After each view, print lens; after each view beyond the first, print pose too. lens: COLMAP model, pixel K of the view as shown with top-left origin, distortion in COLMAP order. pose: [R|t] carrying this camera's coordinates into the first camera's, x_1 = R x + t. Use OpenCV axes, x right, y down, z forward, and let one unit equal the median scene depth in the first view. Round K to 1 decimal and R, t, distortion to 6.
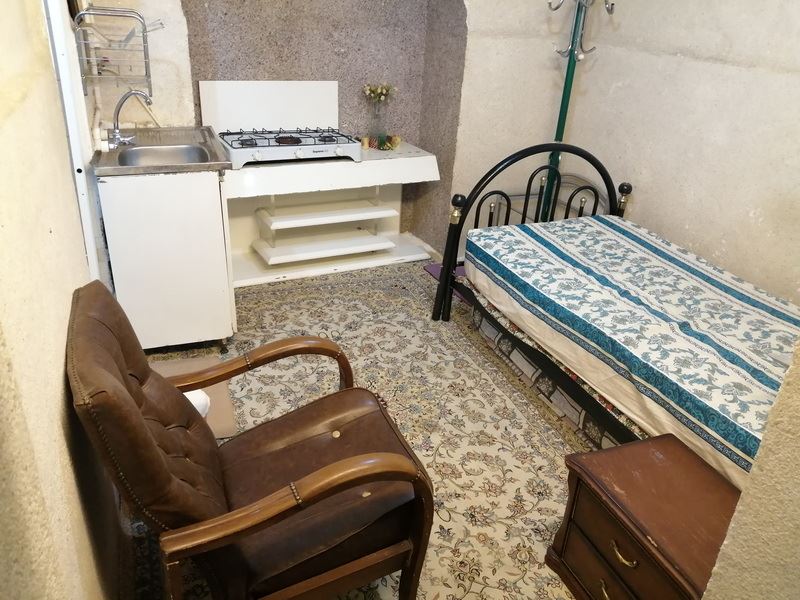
lens RADIAL K [[623.4, 0, 395.3], [0, 623.4, 297.9], [0, 0, 1]] dist [0.041770, -0.086933]
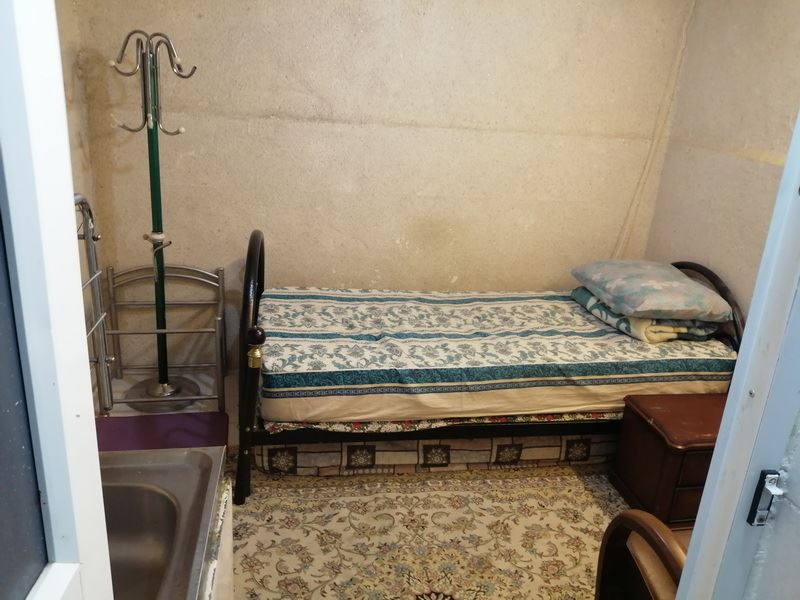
lens RADIAL K [[623.4, 0, 395.3], [0, 623.4, 297.9], [0, 0, 1]] dist [0.041770, -0.086933]
pose [[0.201699, -0.355902, 0.912497, -0.475267], [0.379102, 0.887396, 0.262315, -0.296572], [-0.903105, 0.293021, 0.313910, 0.552286]]
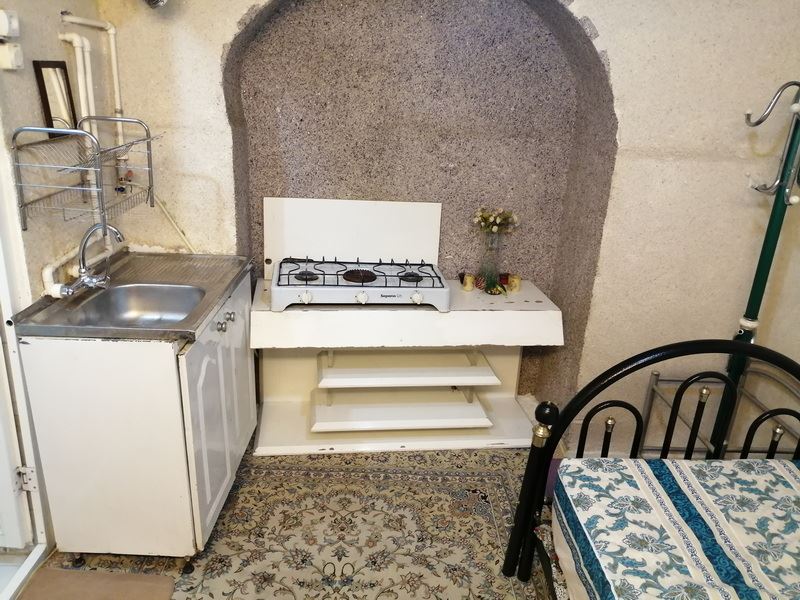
lens RADIAL K [[623.4, 0, 395.3], [0, 623.4, 297.9], [0, 0, 1]] dist [0.041770, -0.086933]
pose [[0.940915, 0.110971, -0.319945, 0.132675], [-0.149195, 0.983992, -0.097470, -0.168976], [0.304007, 0.139445, 0.942409, 0.310044]]
